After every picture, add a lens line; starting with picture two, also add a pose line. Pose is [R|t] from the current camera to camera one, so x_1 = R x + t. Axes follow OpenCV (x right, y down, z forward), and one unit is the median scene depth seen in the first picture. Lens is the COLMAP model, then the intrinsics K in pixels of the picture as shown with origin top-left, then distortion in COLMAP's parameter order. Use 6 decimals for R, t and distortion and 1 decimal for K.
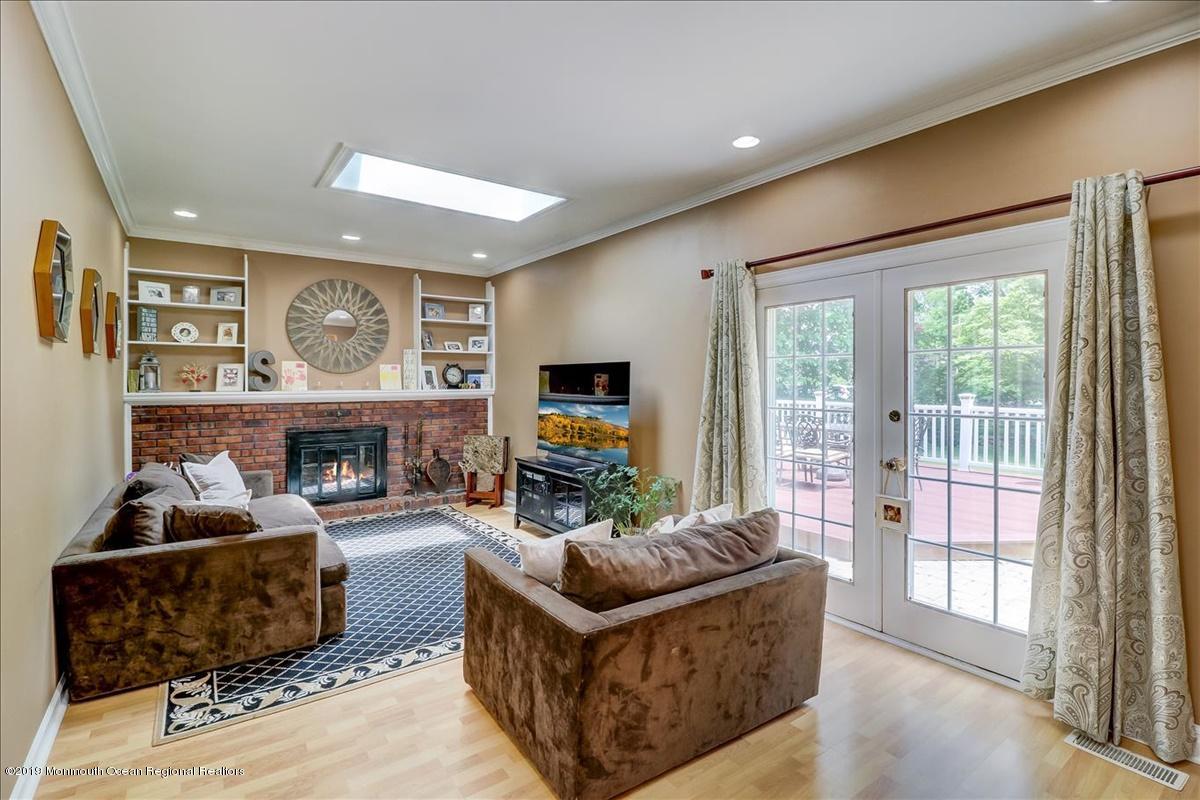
lens RADIAL K [[558.5, 0, 597.3], [0, 558.5, 376.8], [0, 0, 1]] dist [-0.003230, -0.000648]
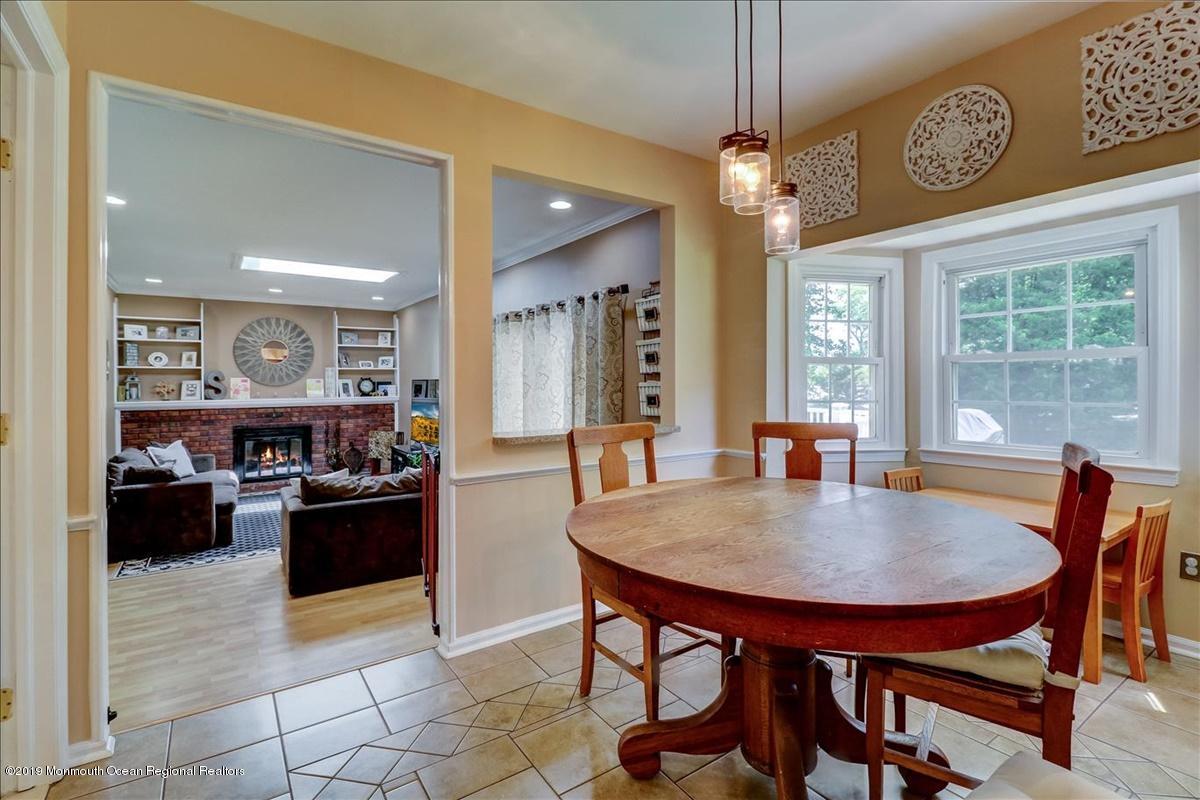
lens RADIAL K [[554.3, 0, 601.6], [0, 554.3, 380.9], [0, 0, 1]] dist [0.000520, 0.000250]
pose [[0.999818, -0.007167, -0.017693, 0.391949], [0.007244, 0.999965, 0.004291, -0.020186], [0.017662, -0.004418, 0.999834, -0.372736]]
